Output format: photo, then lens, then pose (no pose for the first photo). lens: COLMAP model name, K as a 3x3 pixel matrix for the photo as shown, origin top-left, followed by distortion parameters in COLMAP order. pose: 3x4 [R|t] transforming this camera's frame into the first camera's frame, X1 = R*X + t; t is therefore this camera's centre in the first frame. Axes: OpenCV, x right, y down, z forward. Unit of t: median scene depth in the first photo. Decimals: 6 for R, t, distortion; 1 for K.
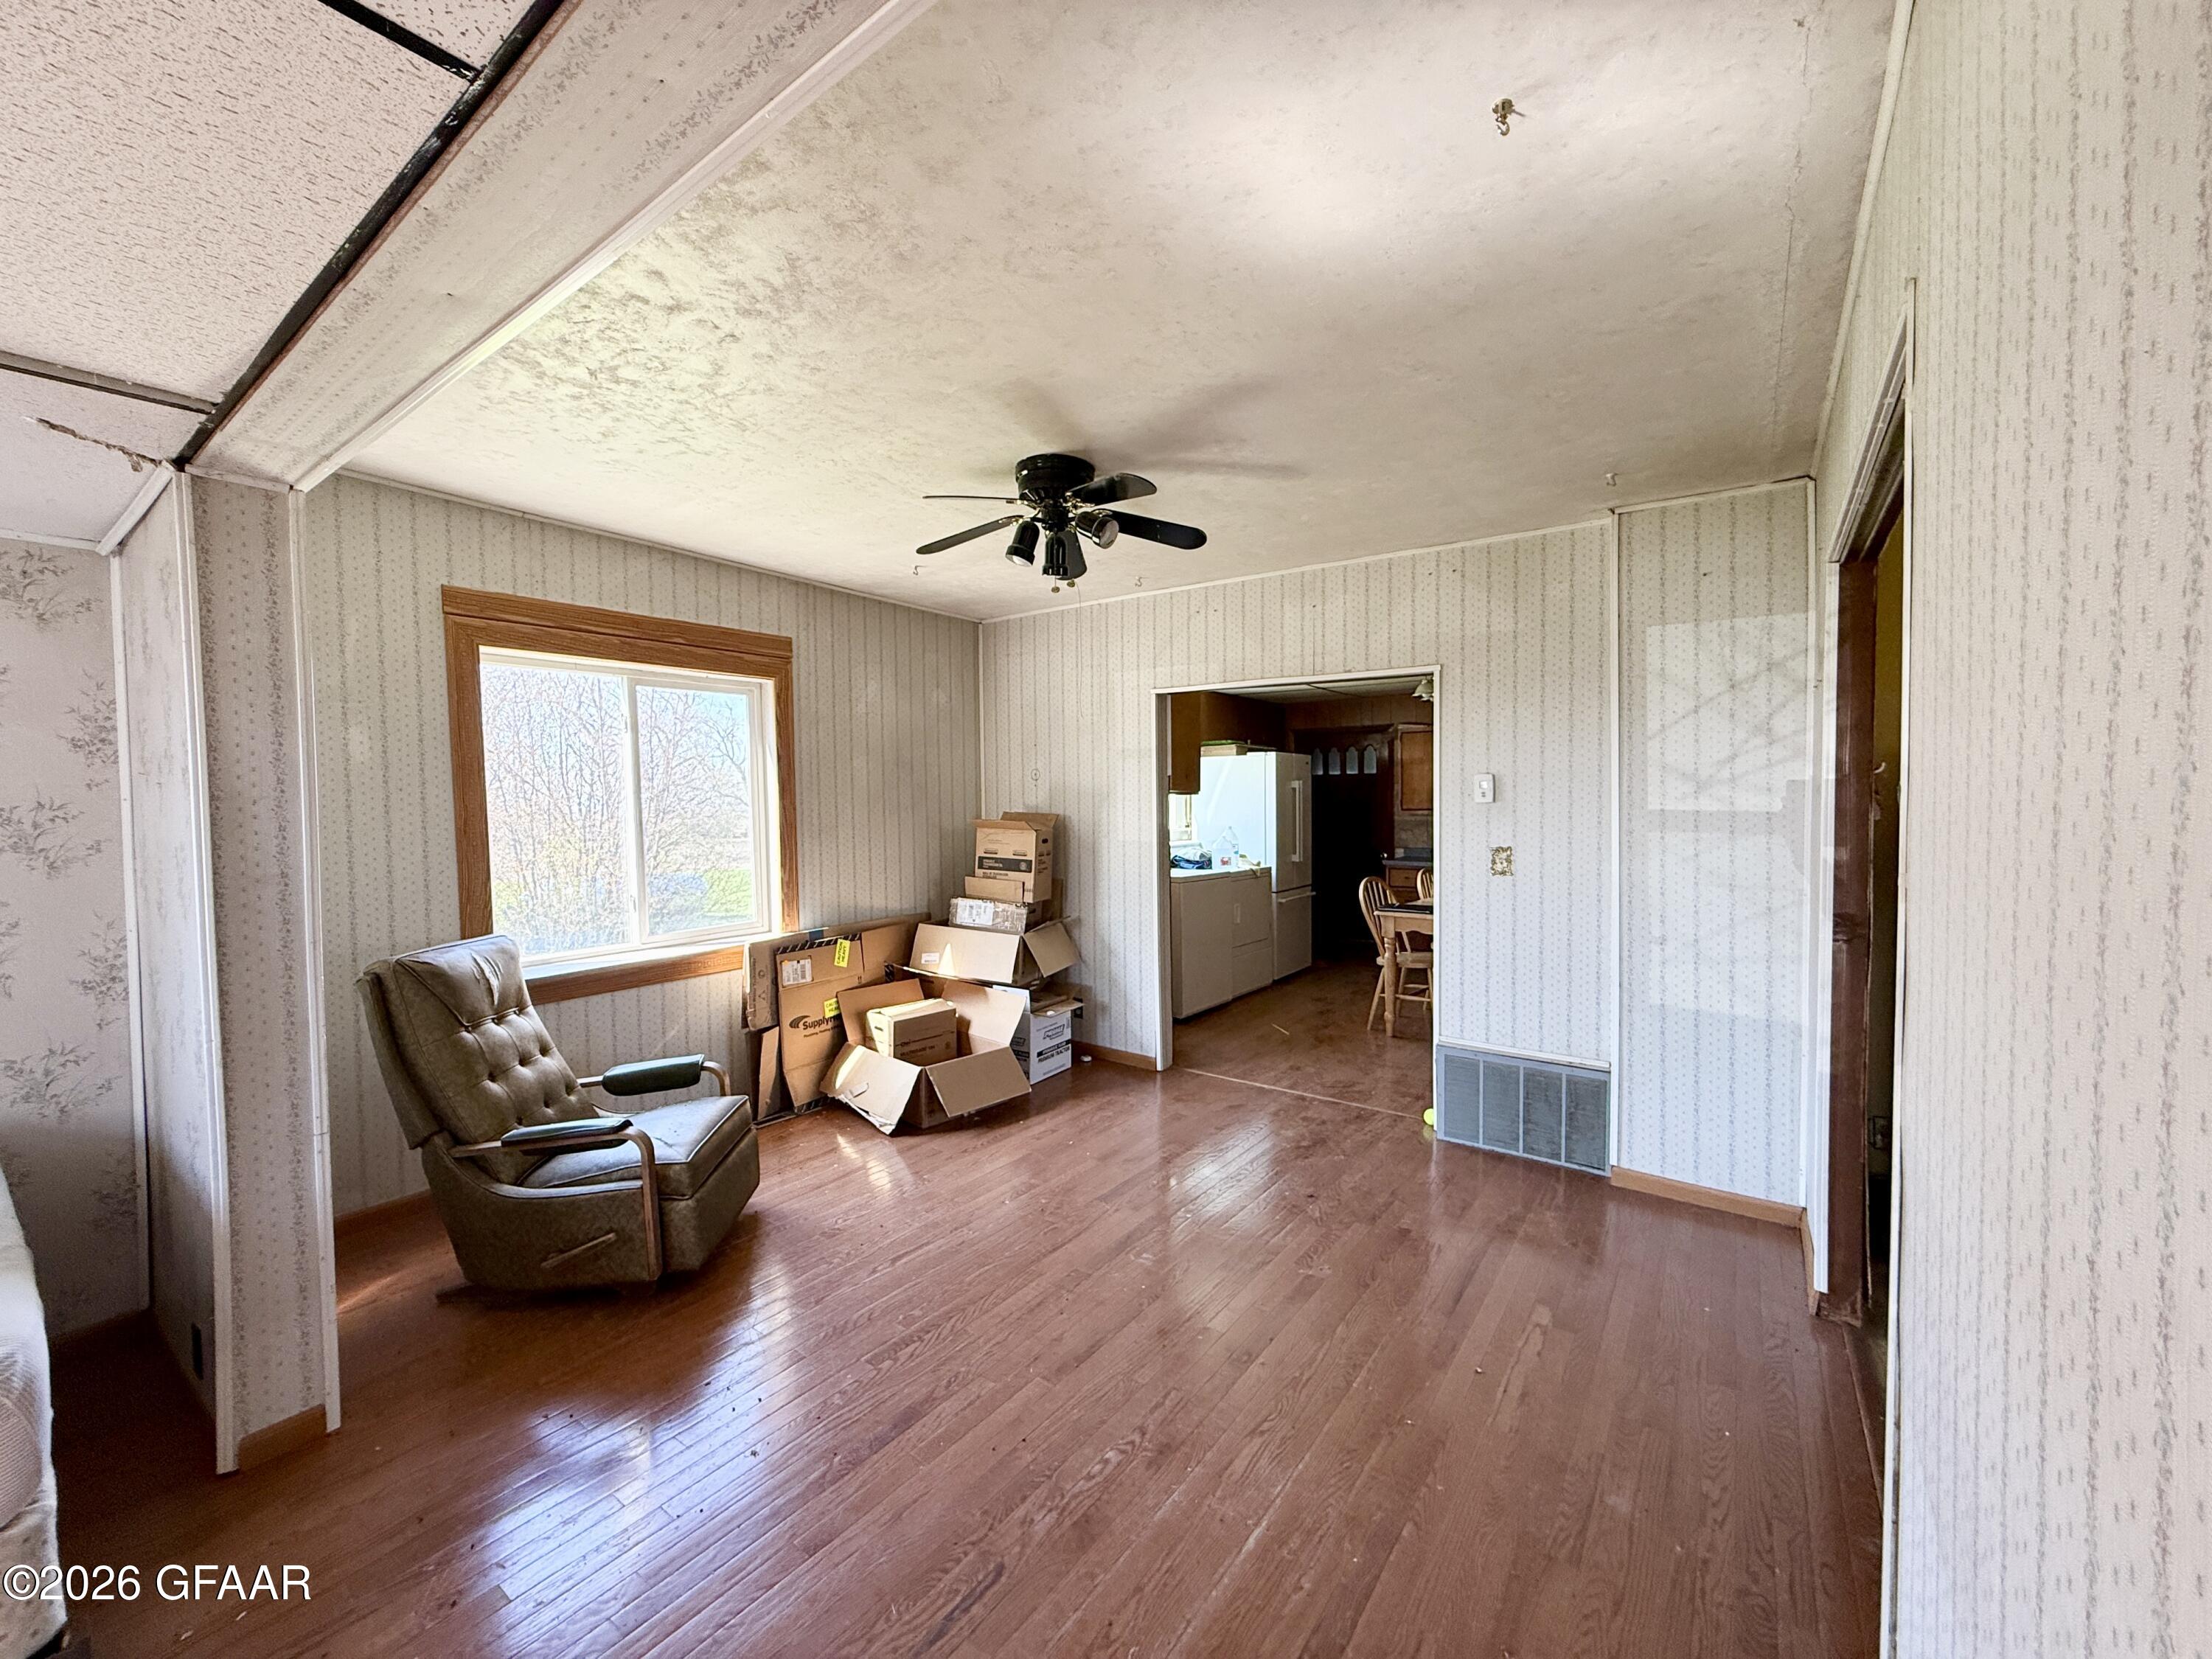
lens RADIAL K [[878.5, 0, 1102.9], [0, 878.5, 827.9], [0, 0, 1]] dist [0.000721, 0.000484]
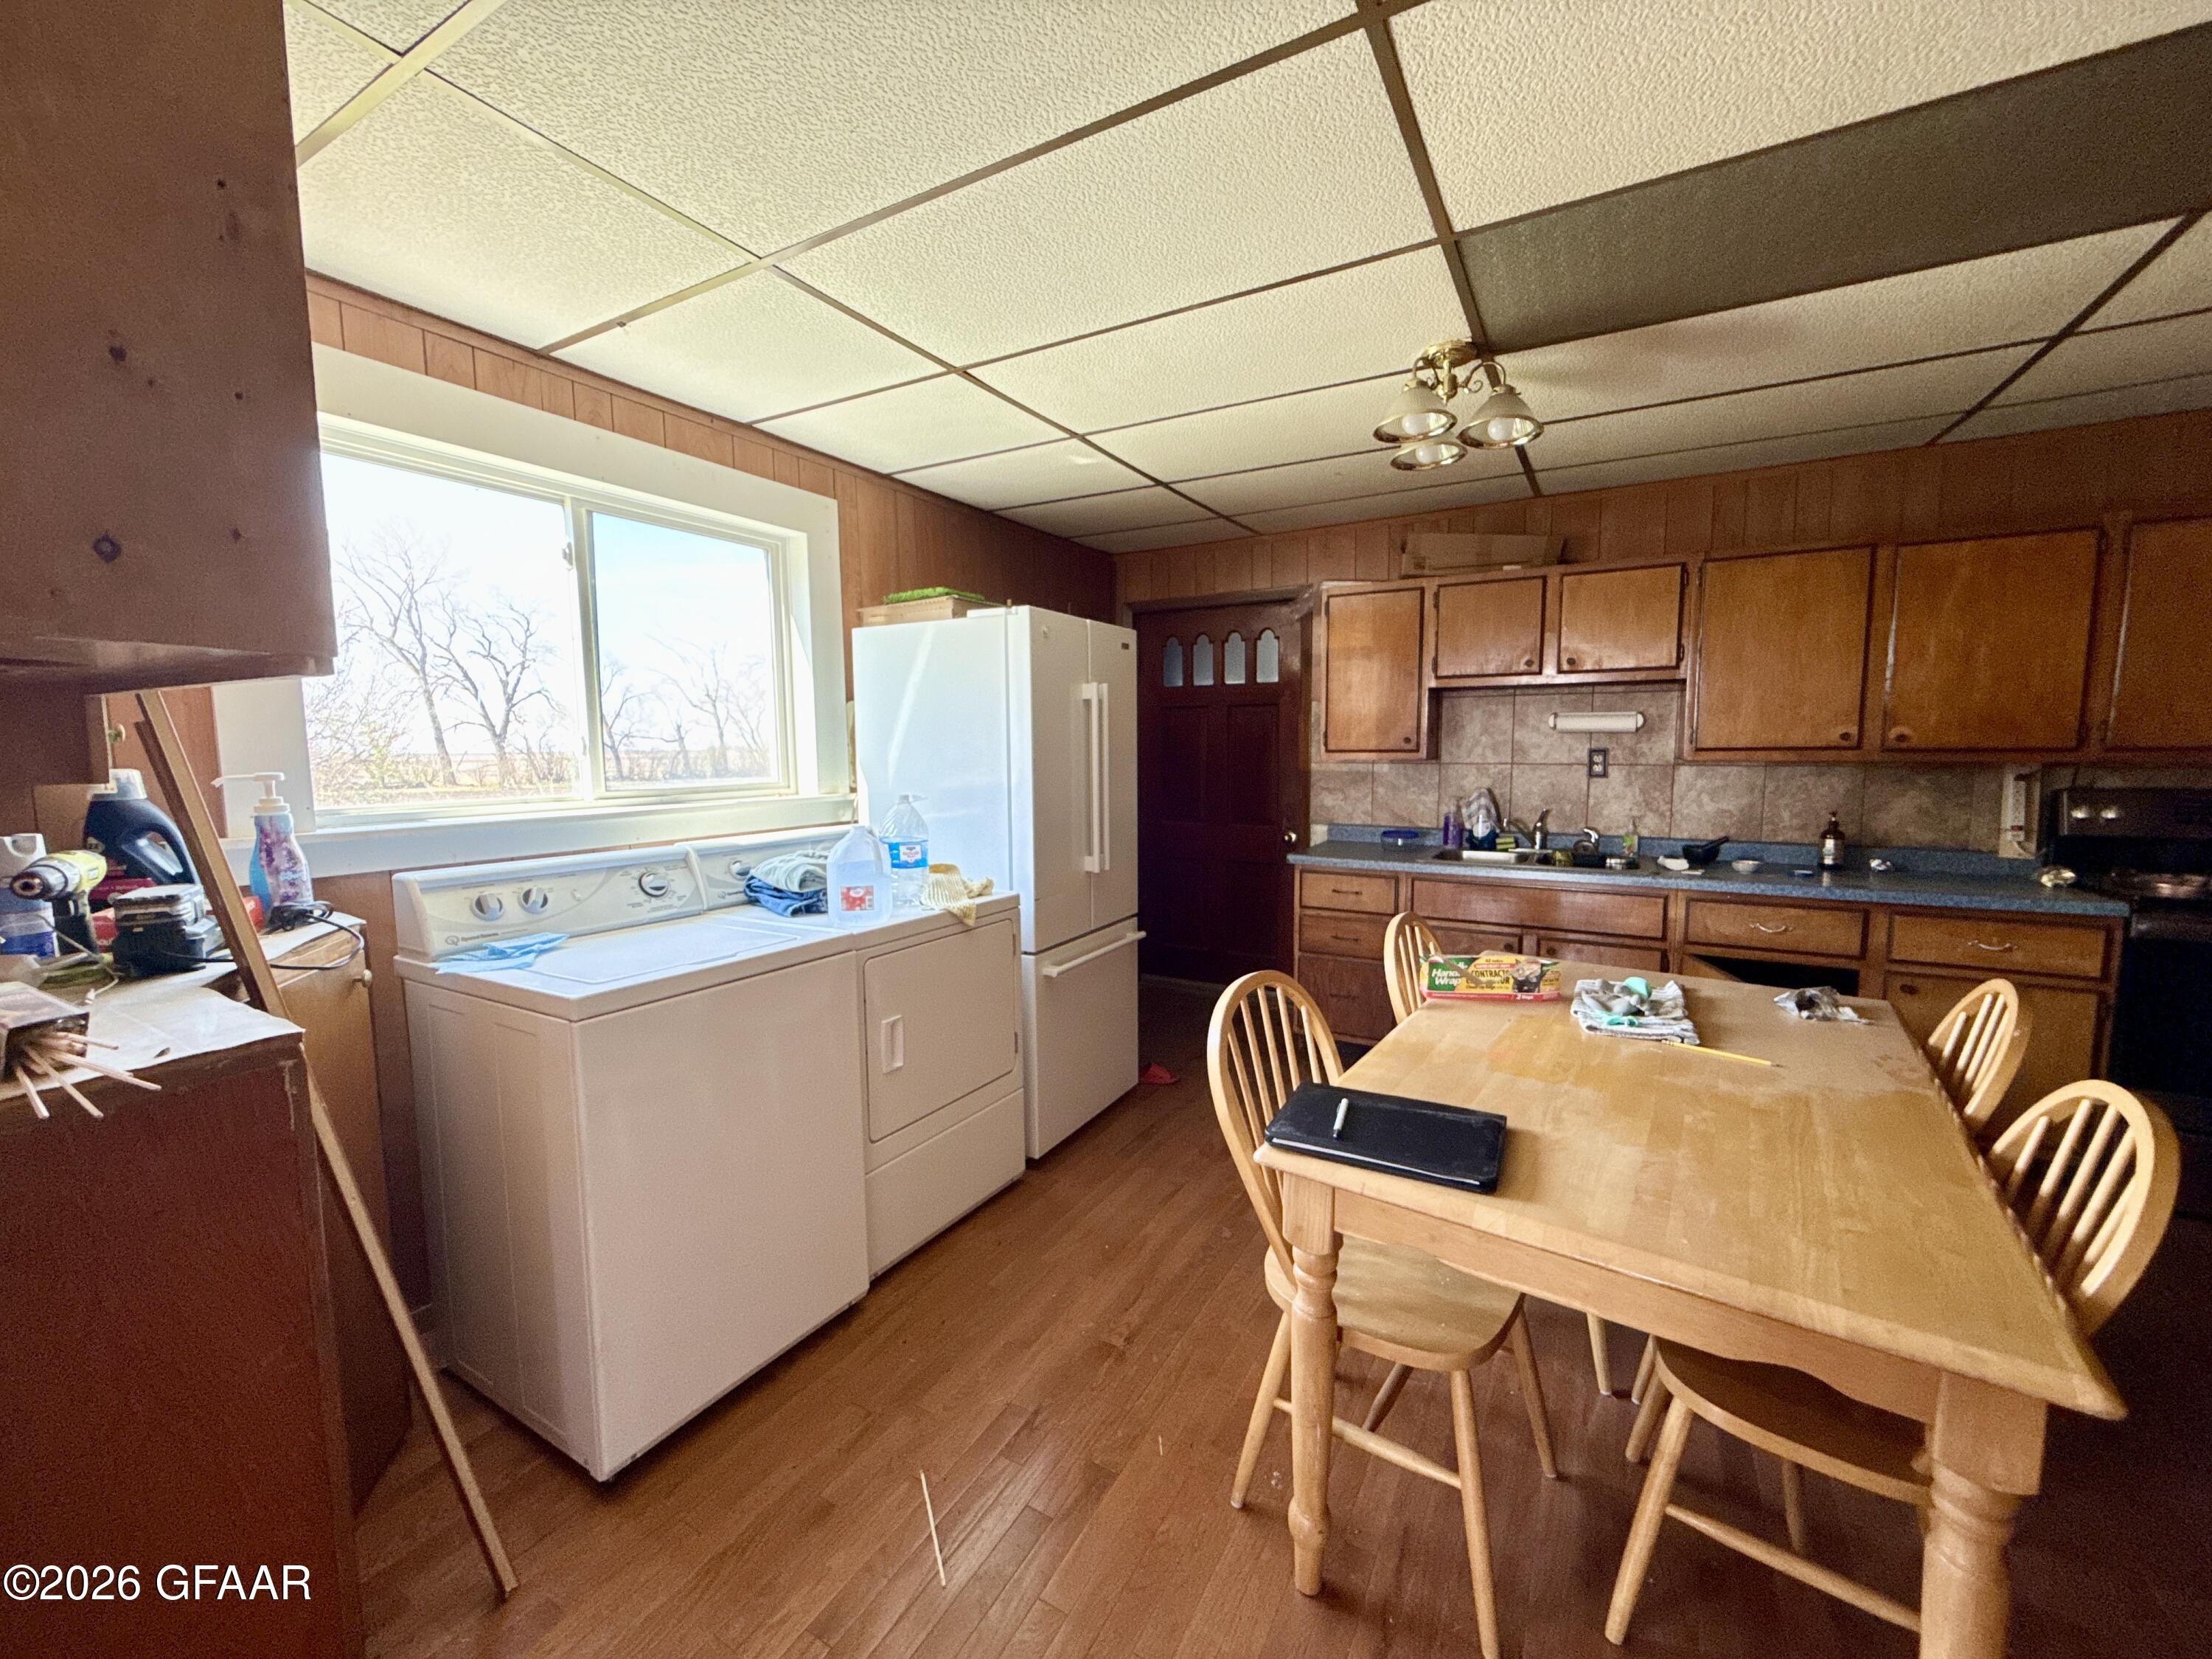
lens RADIAL K [[878.5, 0, 1103.9], [0, 878.5, 826.4], [0, 0, 1]] dist [0.000721, 0.000484]
pose [[0.994650, -0.004409, 0.103212, 0.171200], [-0.002842, 0.997543, 0.070004, -0.013618], [-0.103267, -0.069923, 0.992193, 0.542000]]
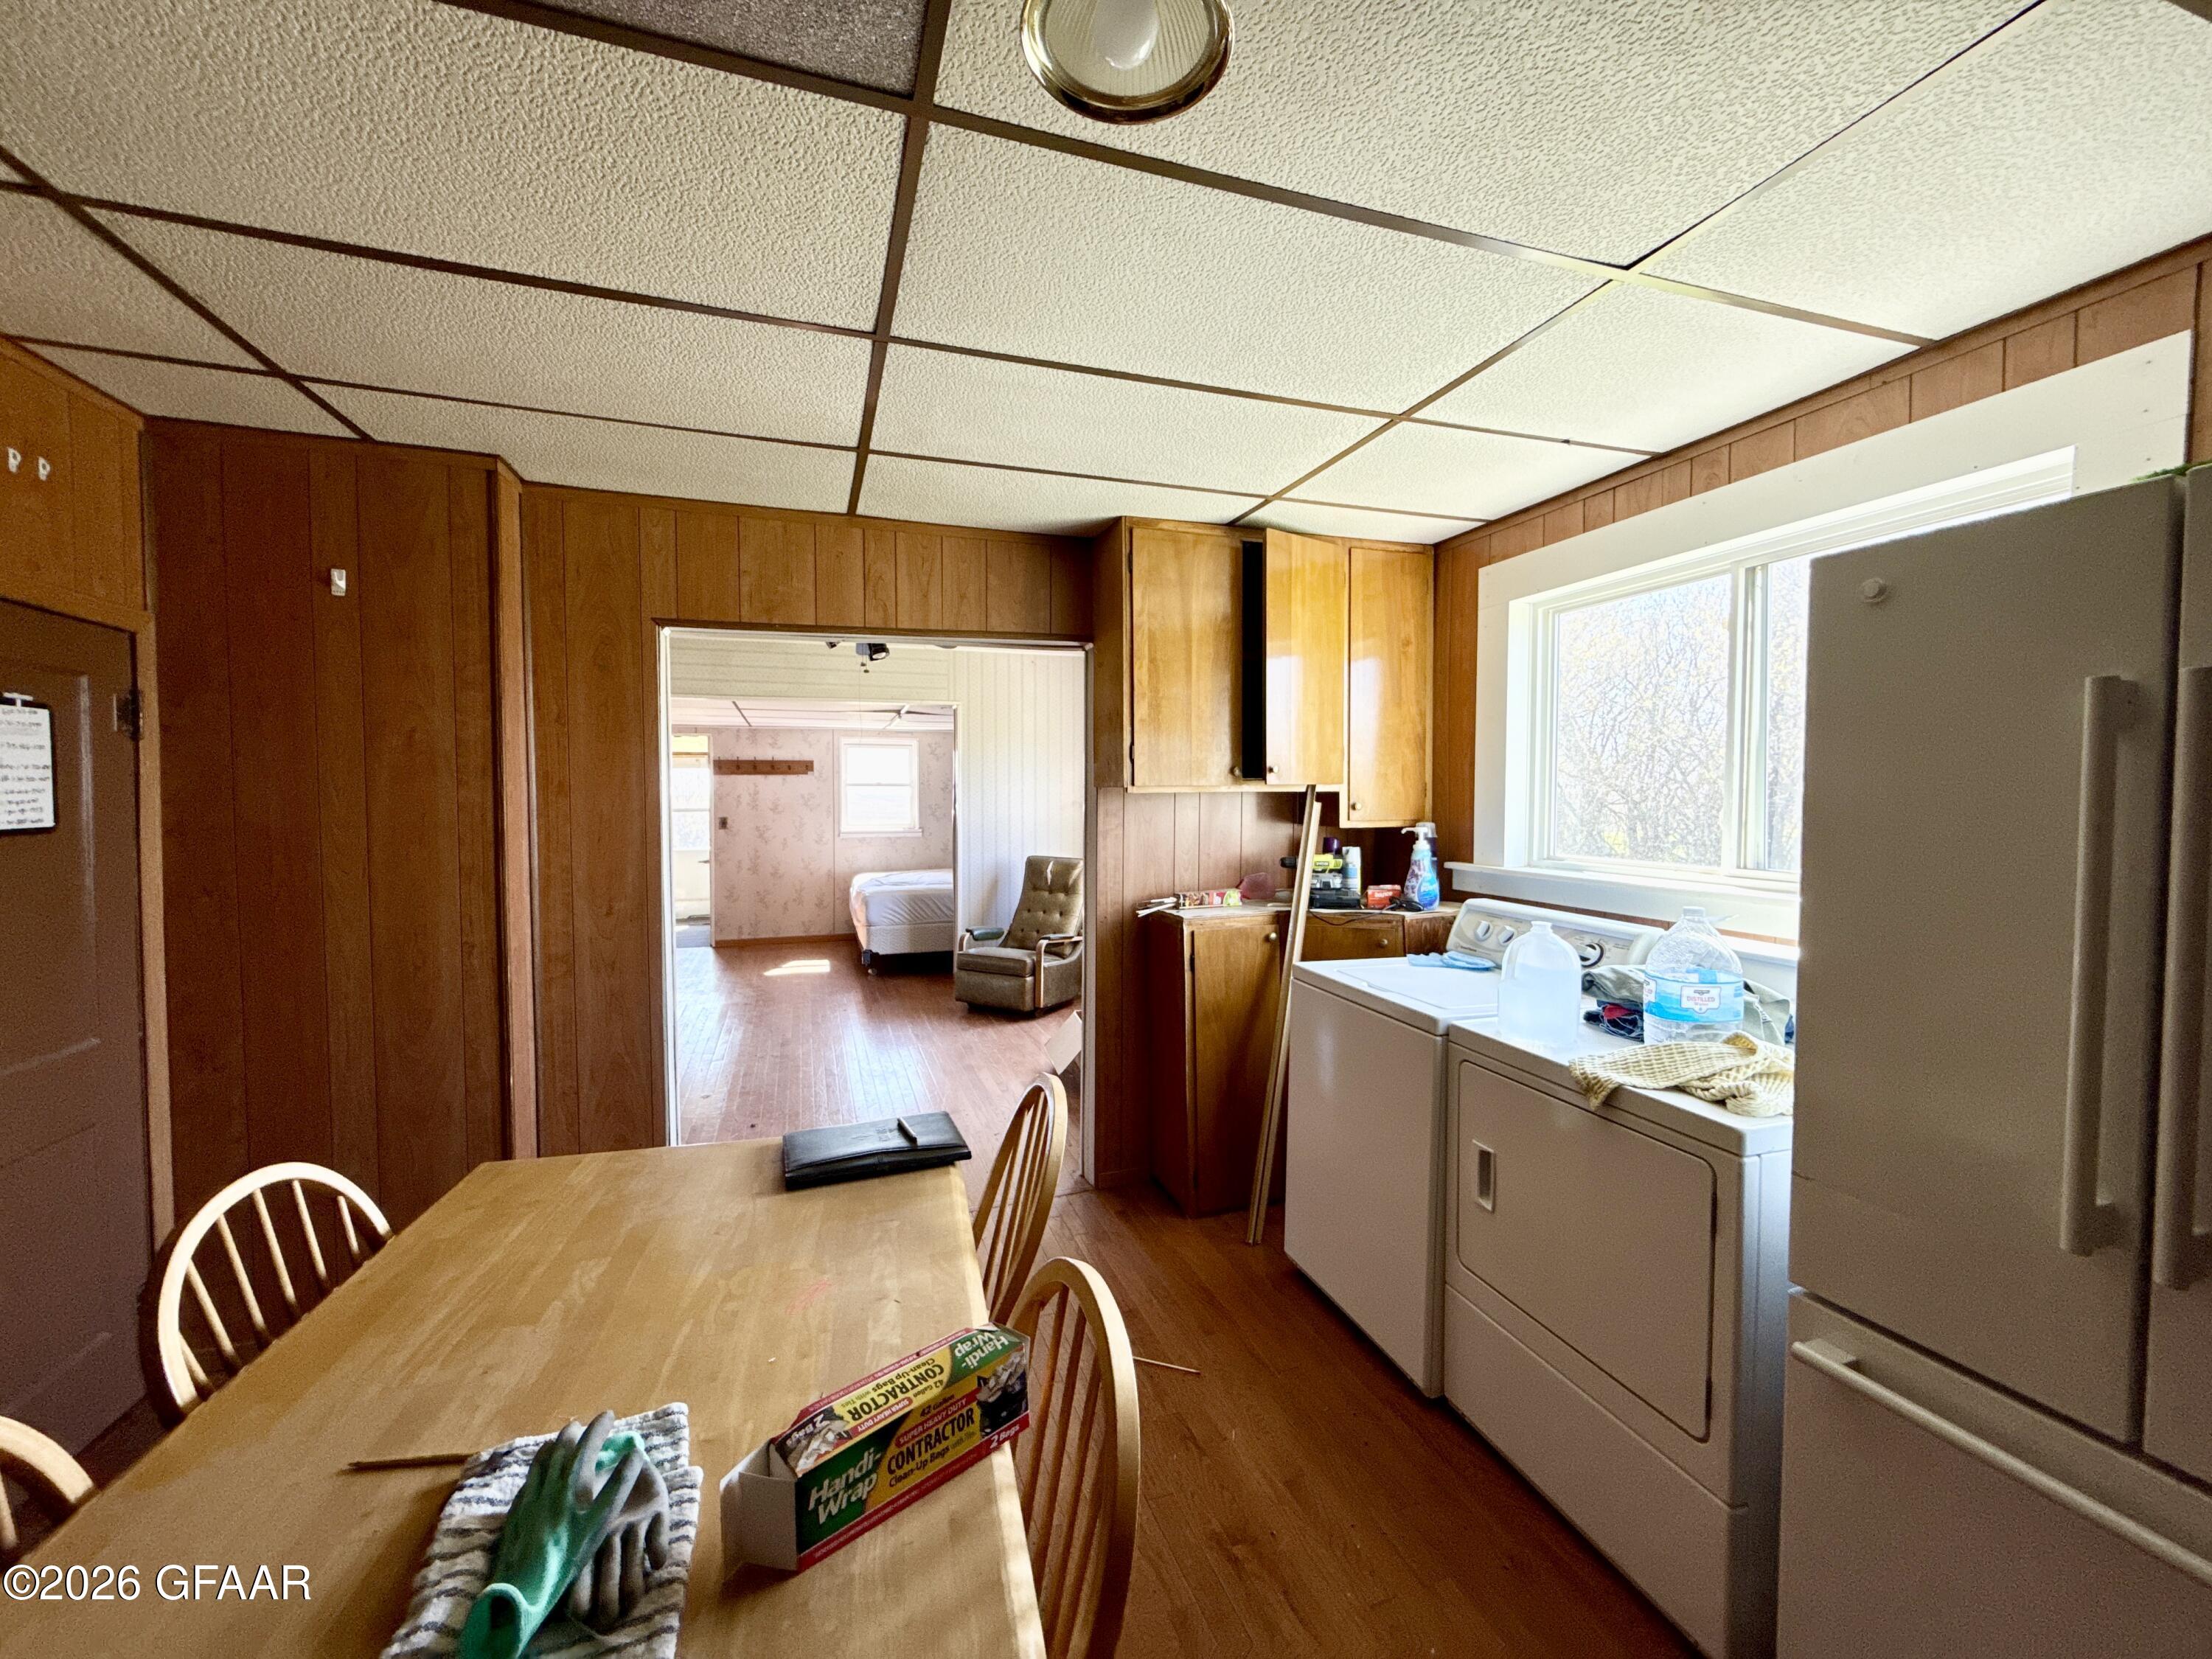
lens RADIAL K [[878.5, 0, 1101.9], [0, 878.5, 826.5], [0, 0, 1]] dist [0.000721, 0.000484]
pose [[-0.577722, 0.045460, -0.814966, 0.402166], [-0.008591, 0.998054, 0.061763, -0.035319], [0.816188, 0.042684, -0.576207, 0.898246]]
